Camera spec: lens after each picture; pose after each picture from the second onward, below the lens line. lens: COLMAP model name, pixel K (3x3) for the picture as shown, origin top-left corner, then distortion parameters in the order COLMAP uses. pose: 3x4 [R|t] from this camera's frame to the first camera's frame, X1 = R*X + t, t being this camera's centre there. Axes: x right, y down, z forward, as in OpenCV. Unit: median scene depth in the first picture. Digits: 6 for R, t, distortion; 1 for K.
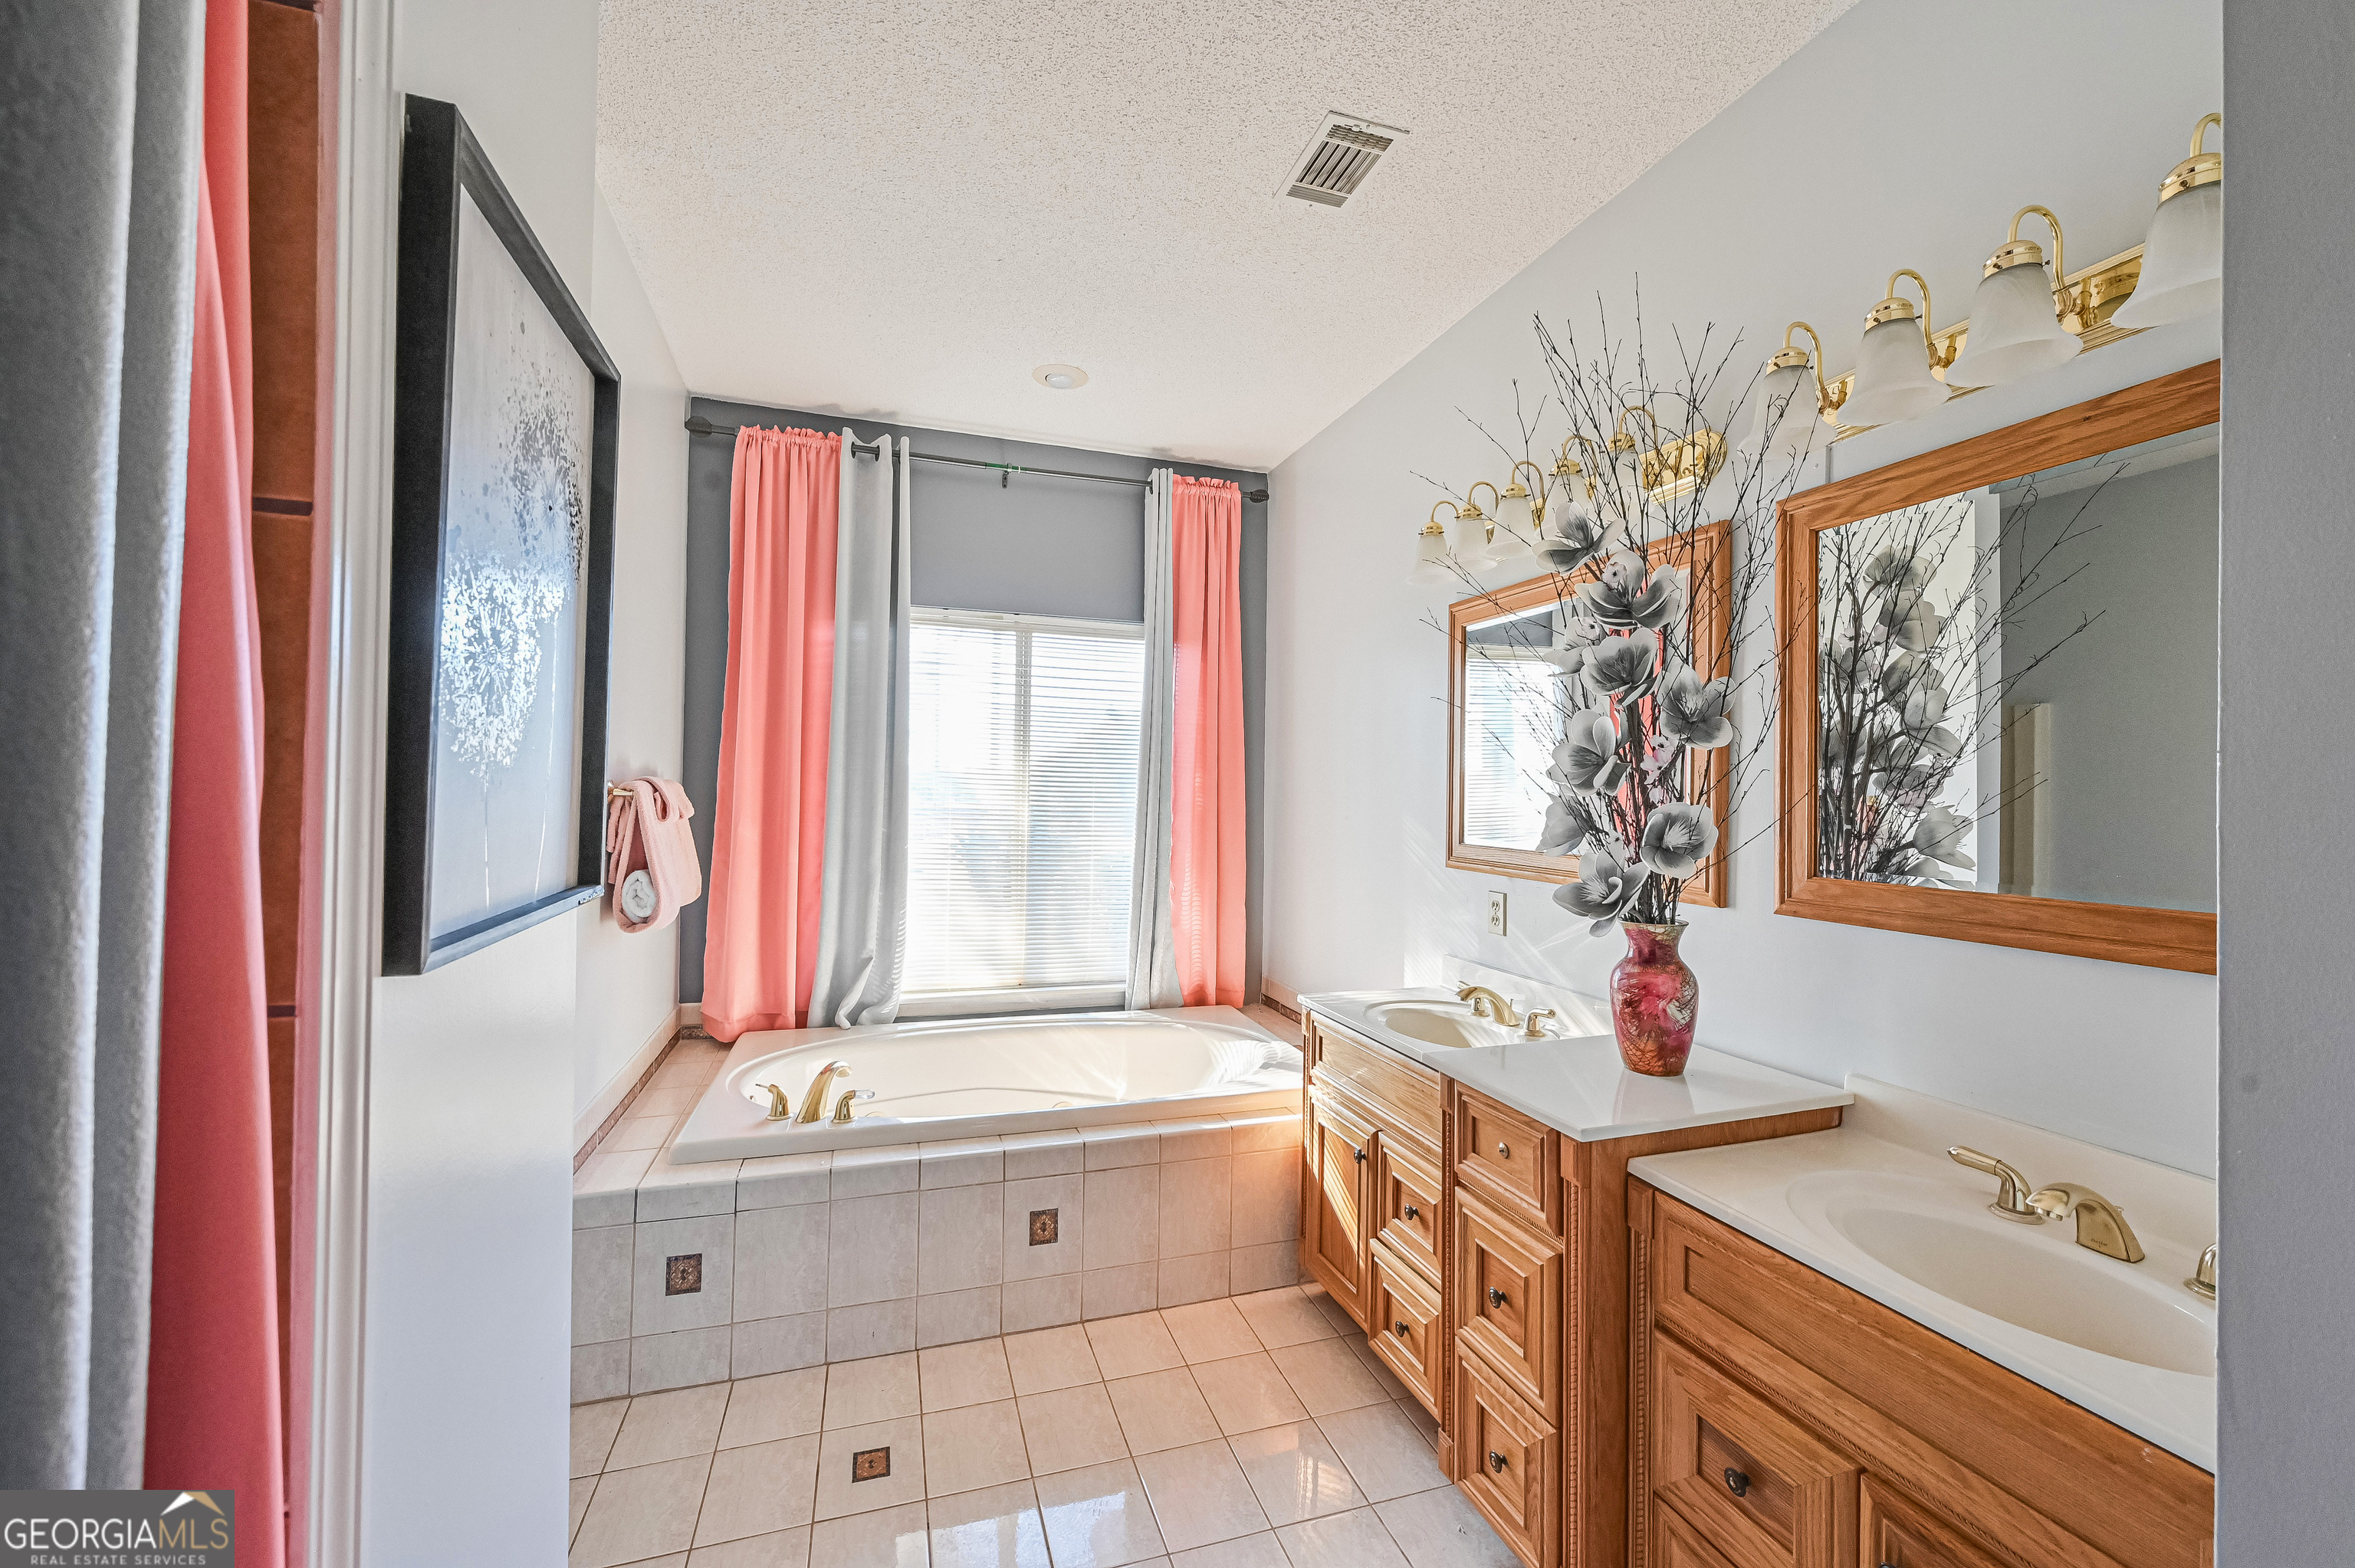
lens RADIAL K [[919.1, 0, 1178.1], [0, 919.1, 787.6], [0, 0, 1]] dist [-0.001269, -0.000071]
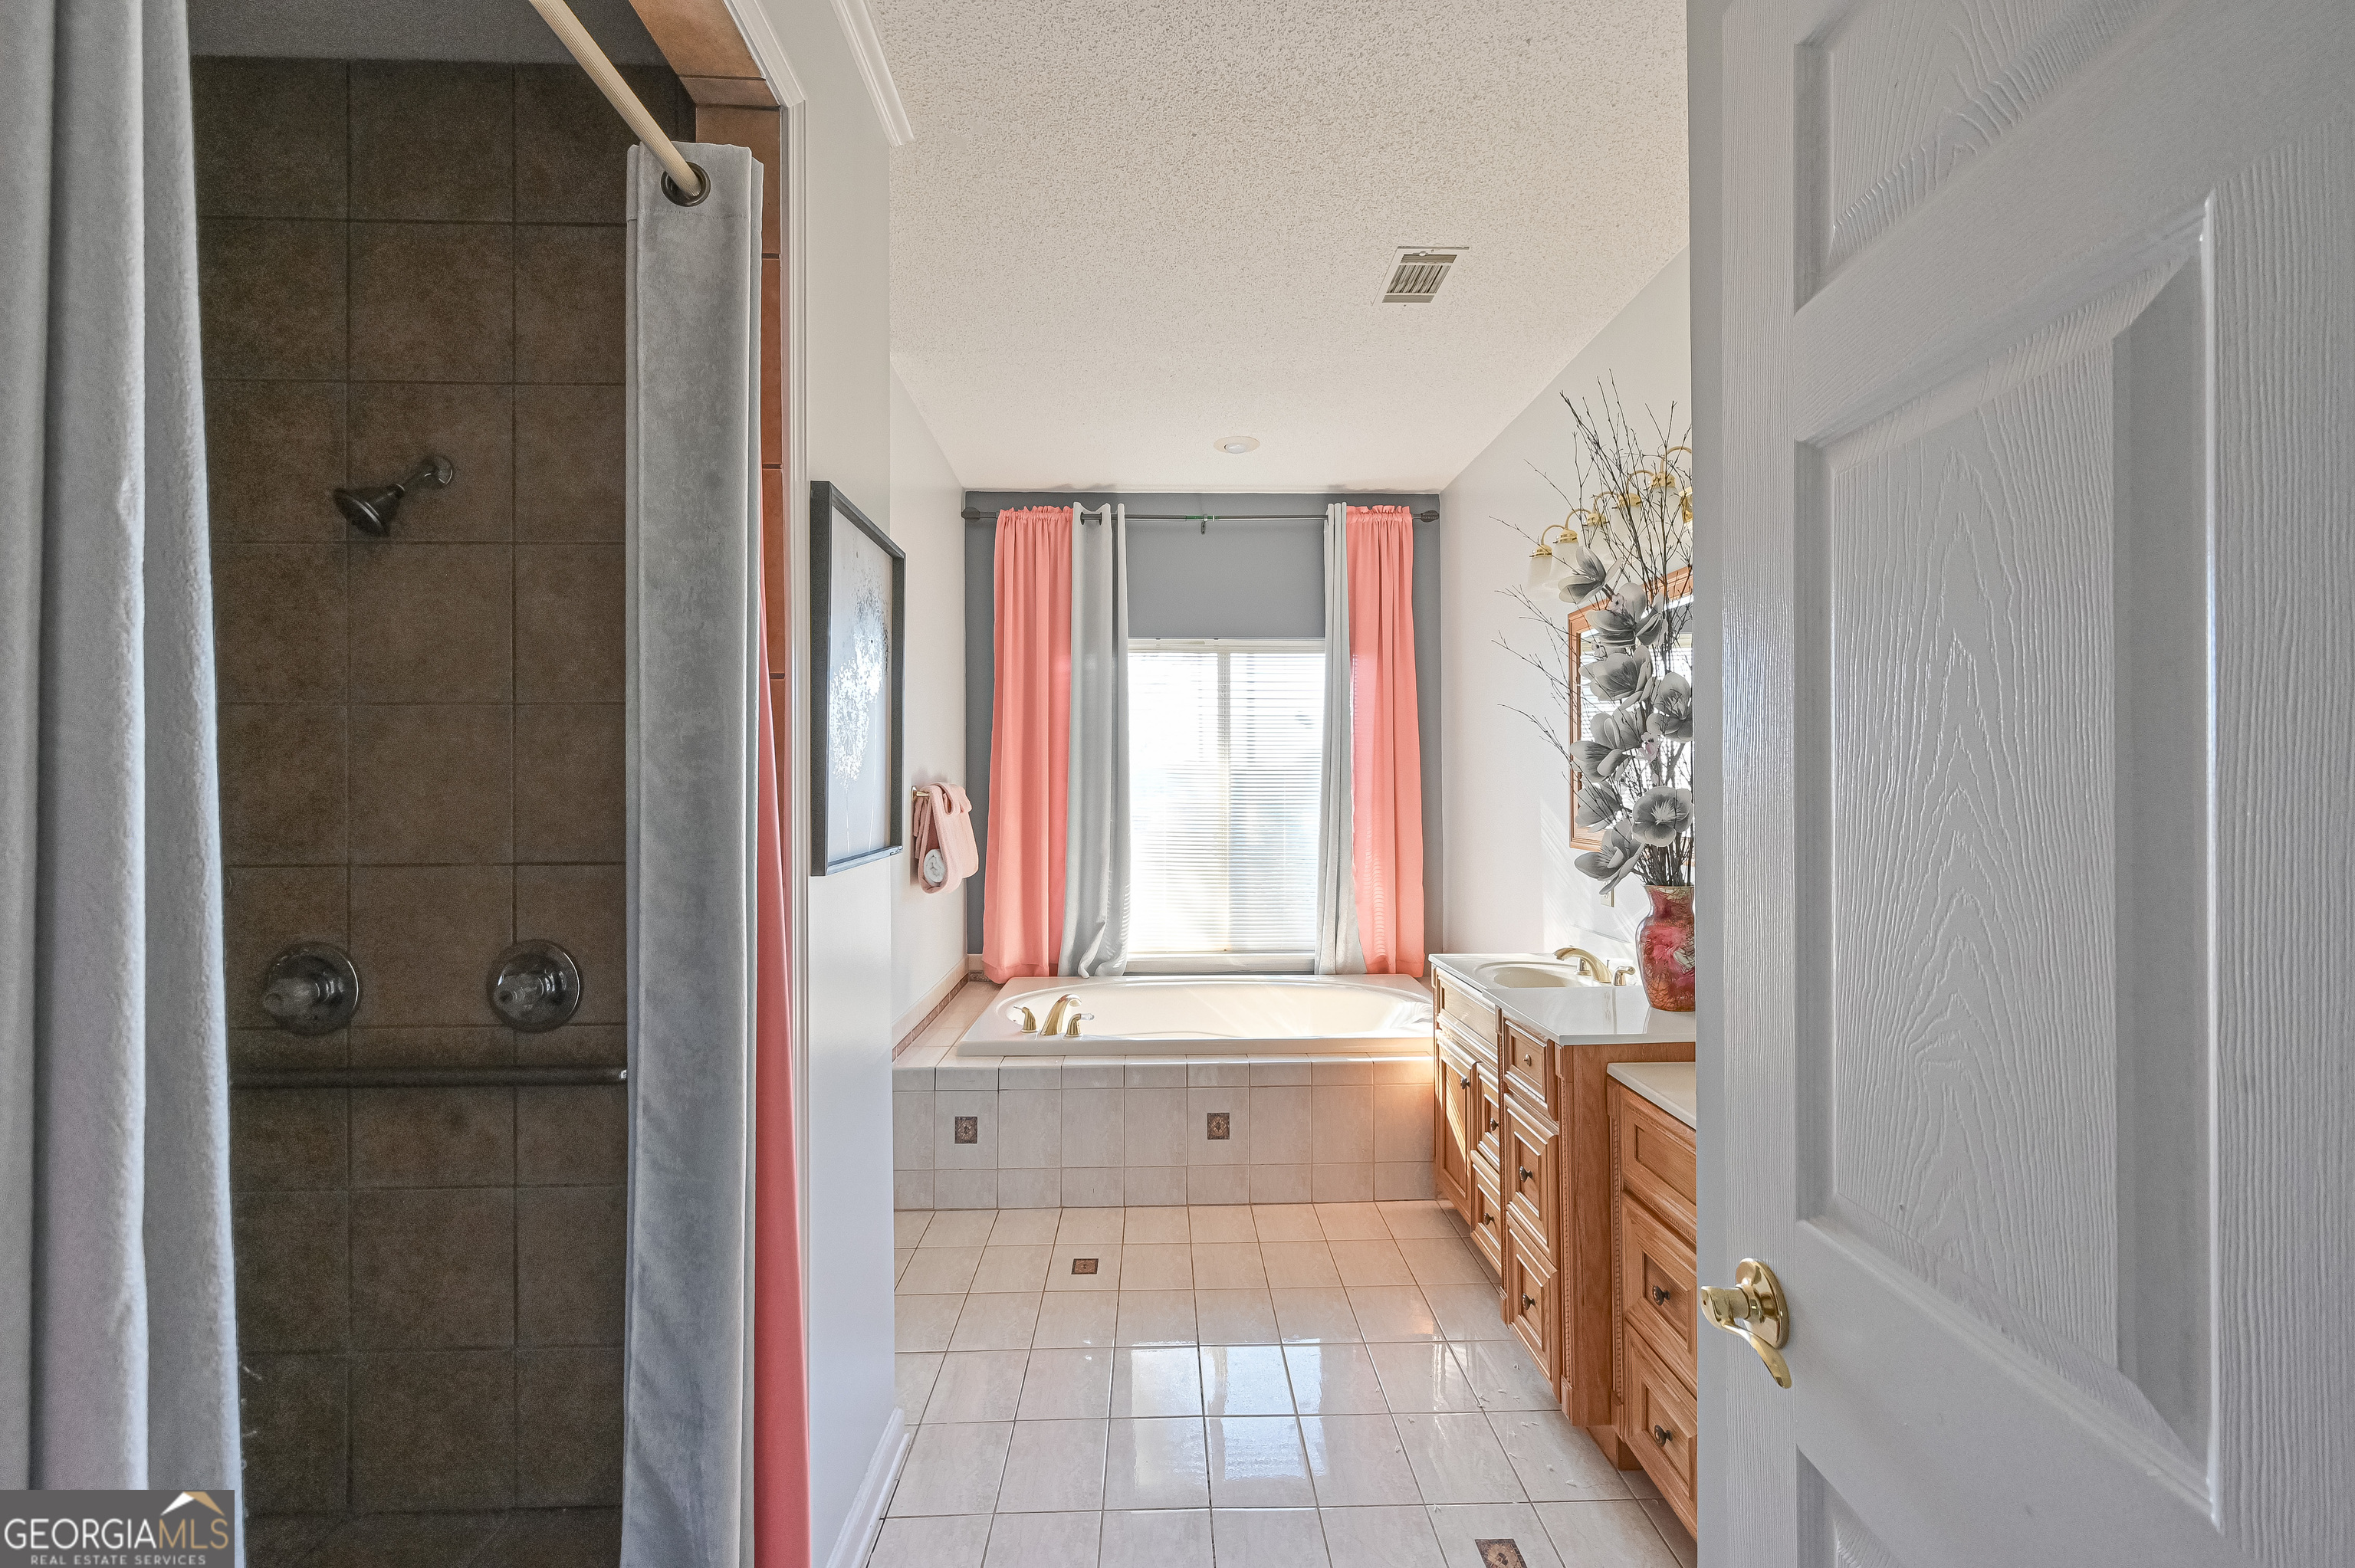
lens RADIAL K [[919.1, 0, 1178.1], [0, 919.1, 787.6], [0, 0, 1]] dist [-0.001269, -0.000071]
pose [[0.959039, -0.020046, -0.282563, 0.168694], [0.021376, 0.999770, 0.001626, 0.001420], [0.282466, -0.007599, 0.959247, -0.240280]]
